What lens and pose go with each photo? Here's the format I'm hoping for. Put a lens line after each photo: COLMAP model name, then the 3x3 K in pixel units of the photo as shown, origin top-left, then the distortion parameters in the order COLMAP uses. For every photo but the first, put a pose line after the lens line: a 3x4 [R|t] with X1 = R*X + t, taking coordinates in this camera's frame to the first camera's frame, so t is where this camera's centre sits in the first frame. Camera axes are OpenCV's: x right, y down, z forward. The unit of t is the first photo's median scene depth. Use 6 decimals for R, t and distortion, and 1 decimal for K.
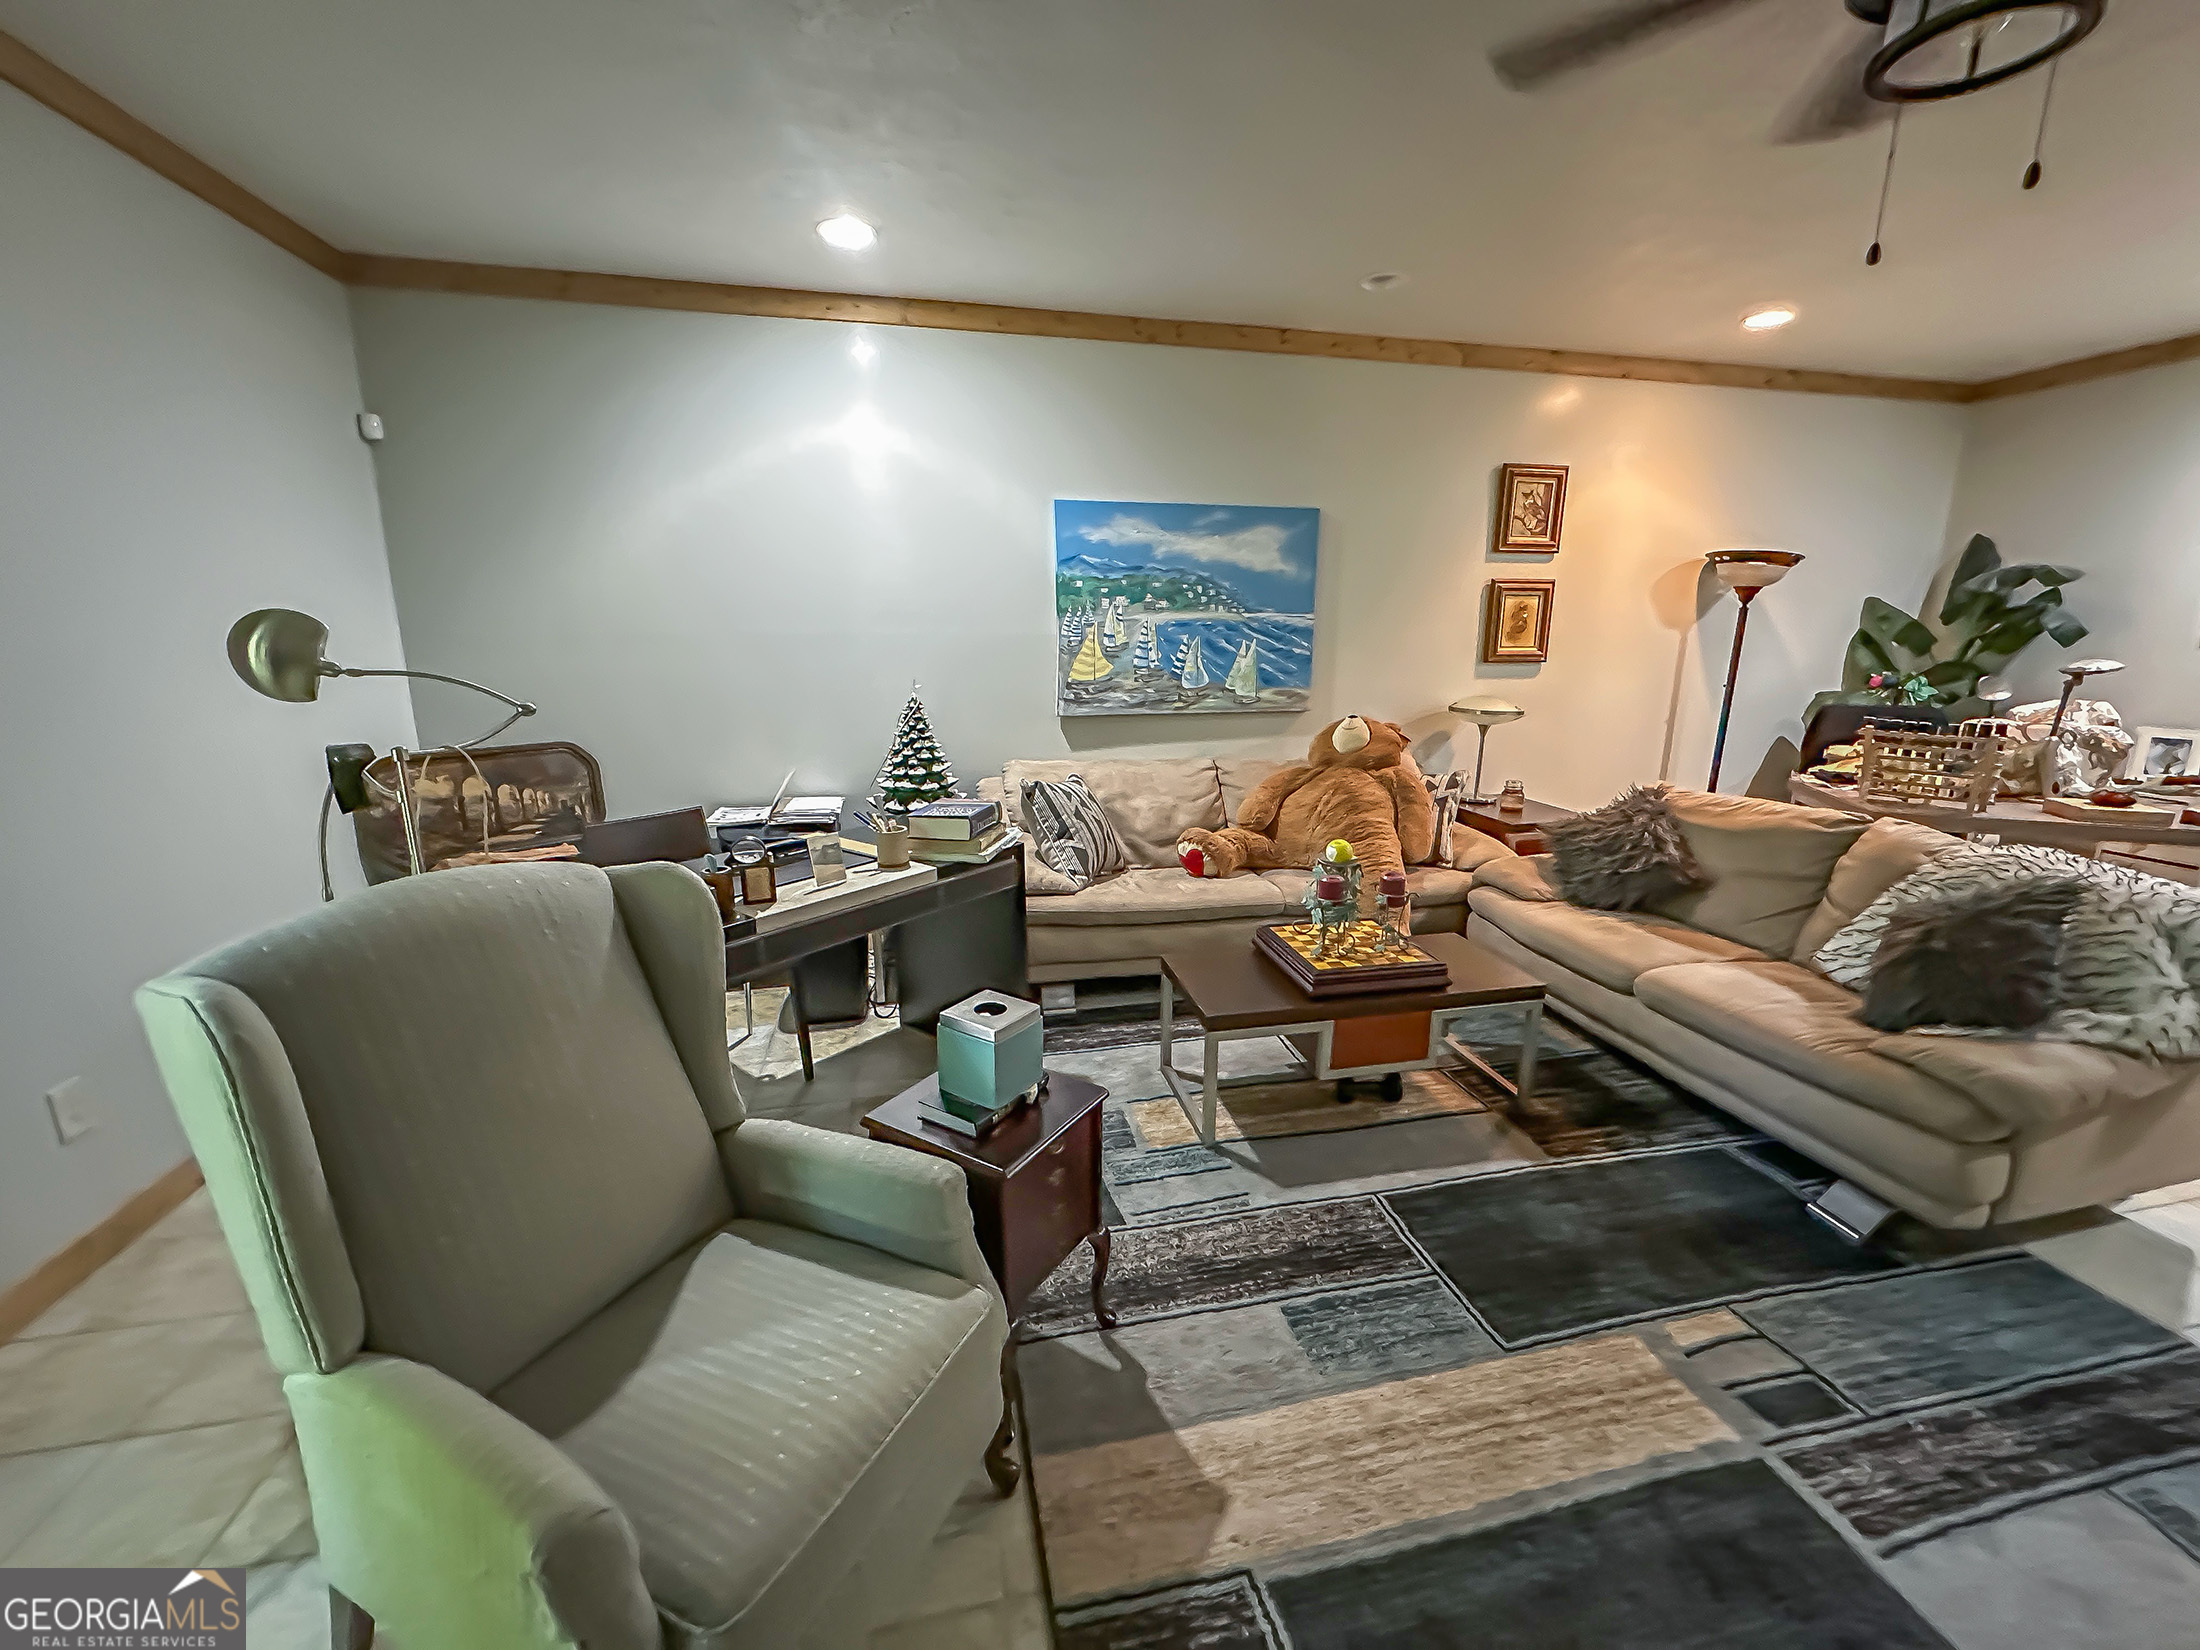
lens RADIAL K [[873.8, 0, 1103.6], [0, 873.8, 820.5], [0, 0, 1]] dist [-0.003057, 0.000404]
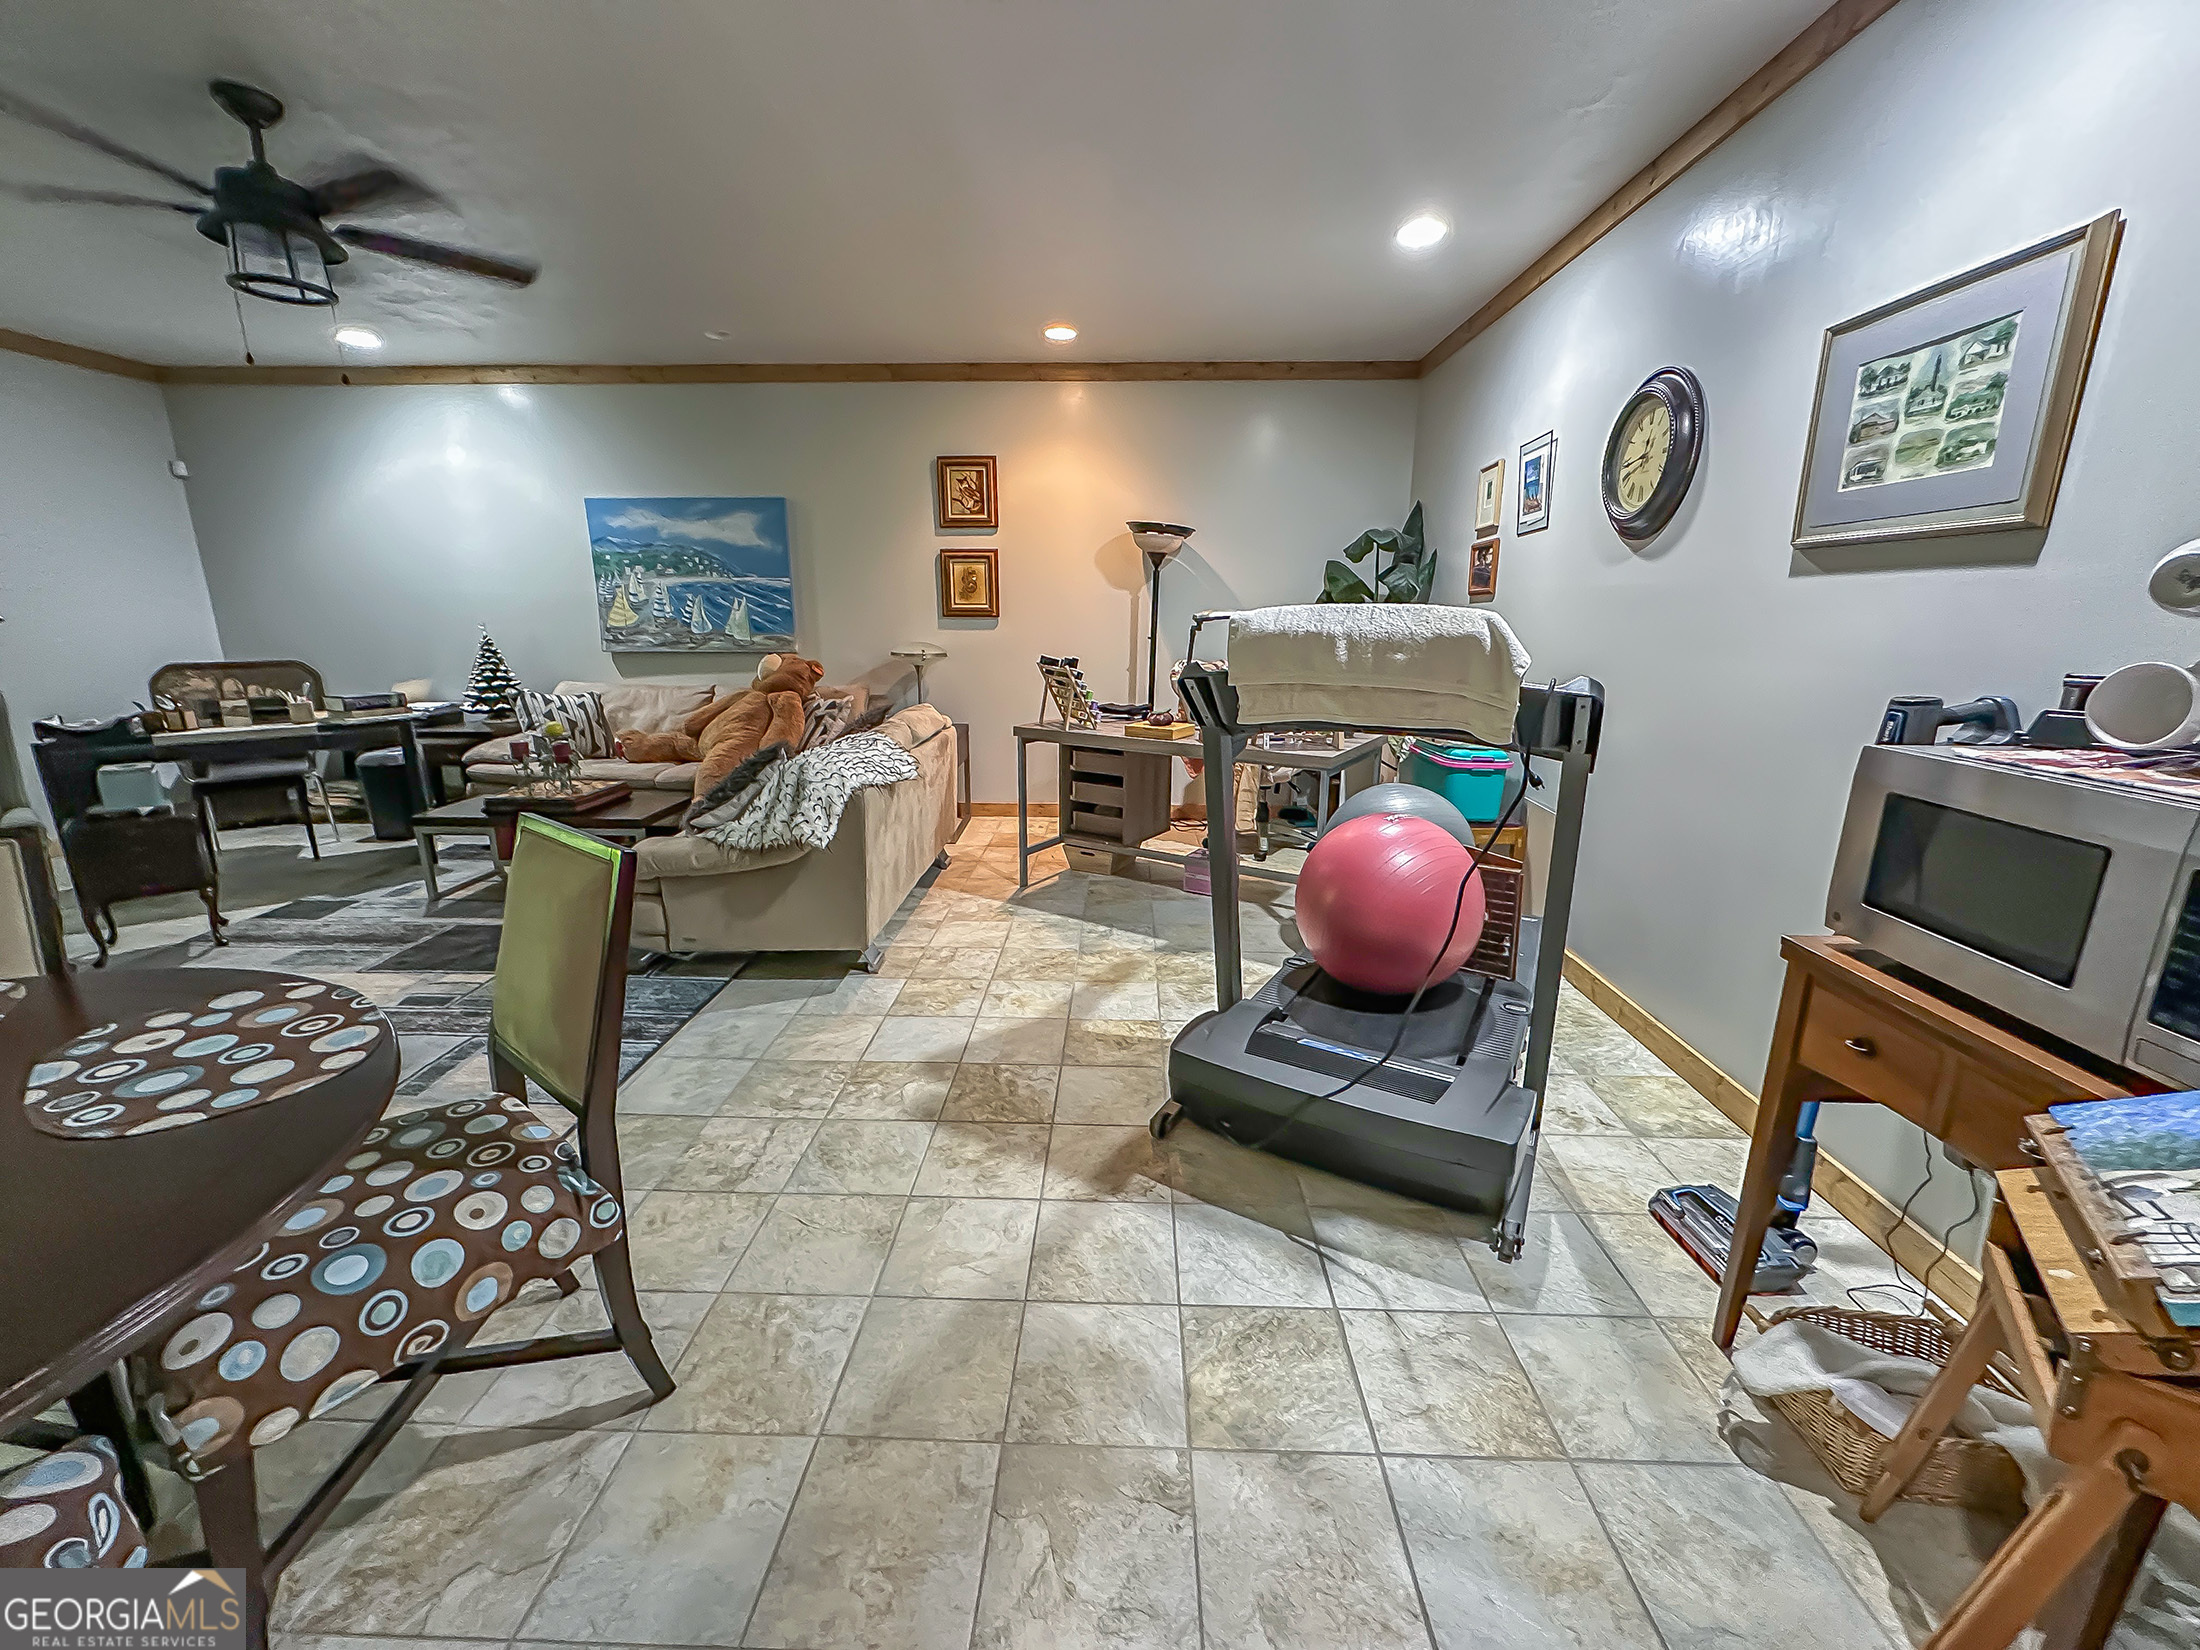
lens RADIAL K [[873.8, 0, 1103.6], [0, 873.8, 820.5], [0, 0, 1]] dist [-0.003057, 0.000404]
pose [[0.970227, 0.059038, -0.234890, 1.069422], [-0.052589, 0.998050, 0.033629, 0.062513], [0.236417, -0.020275, 0.971440, -0.184536]]
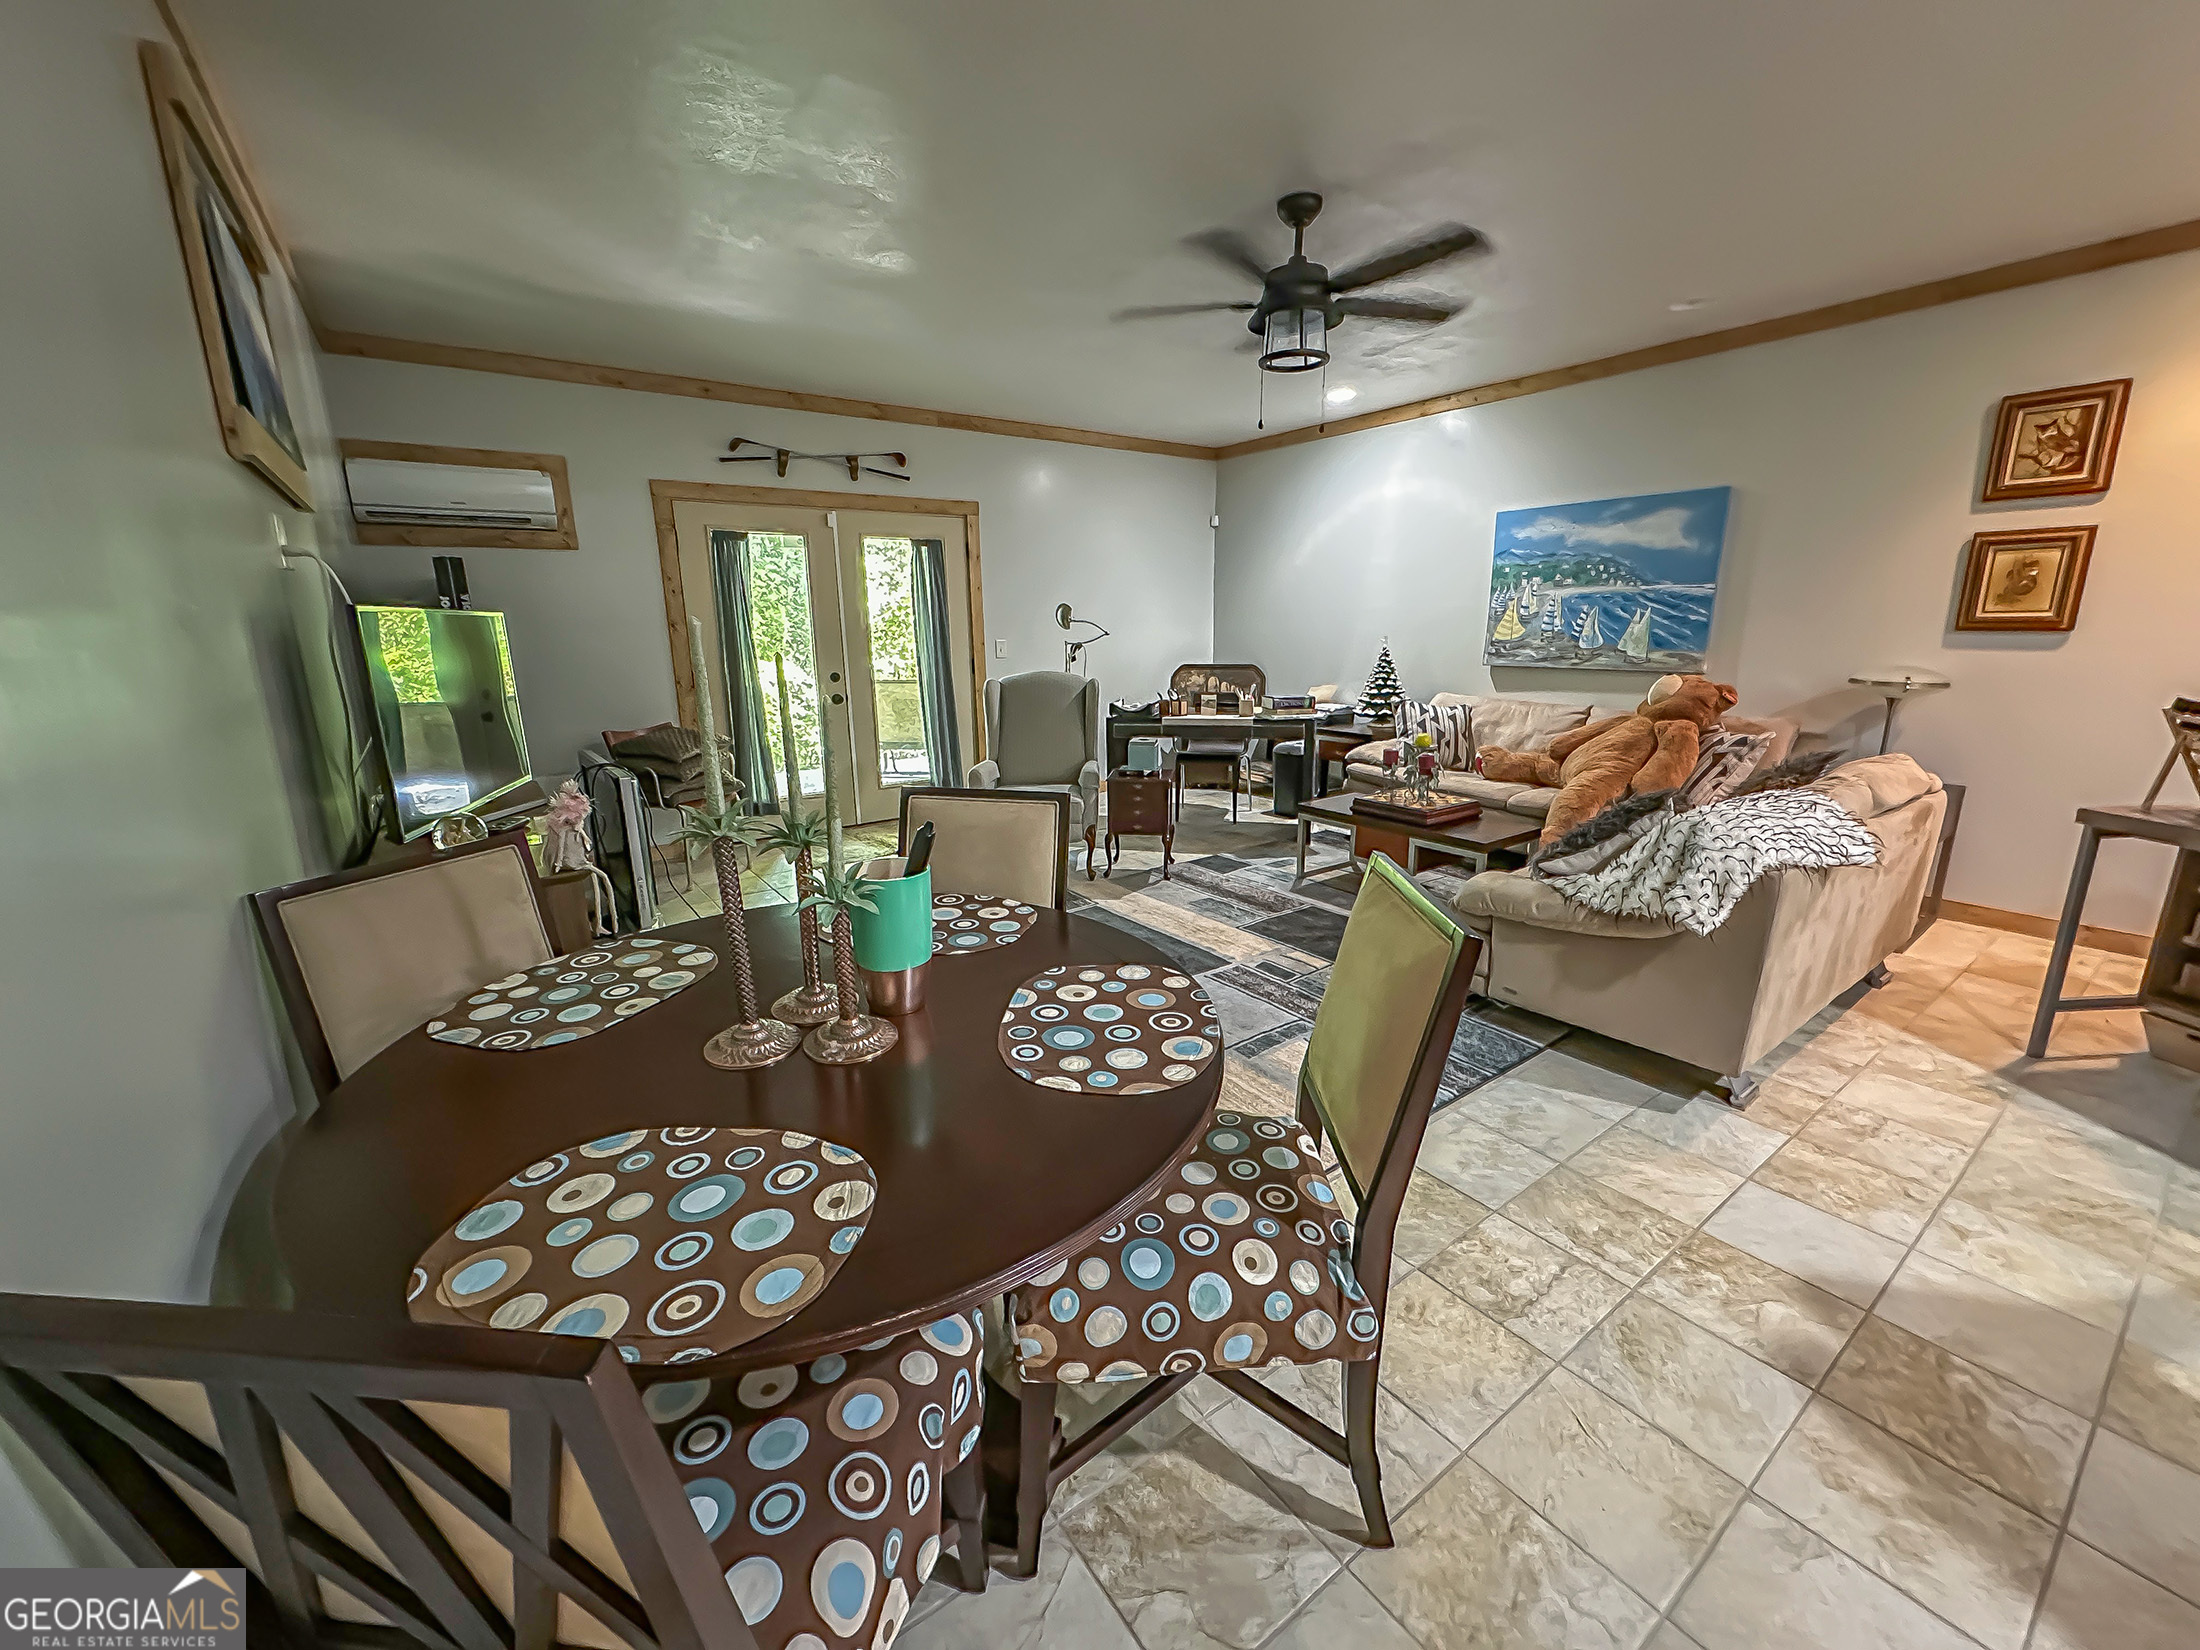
lens RADIAL K [[873.8, 0, 1103.6], [0, 873.8, 820.5], [0, 0, 1]] dist [-0.003057, 0.000404]
pose [[0.400611, 0.200291, -0.894088, 1.004632], [-0.180112, 0.973990, 0.137488, 0.041969], [0.898371, 0.105957, 0.426266, -0.126929]]
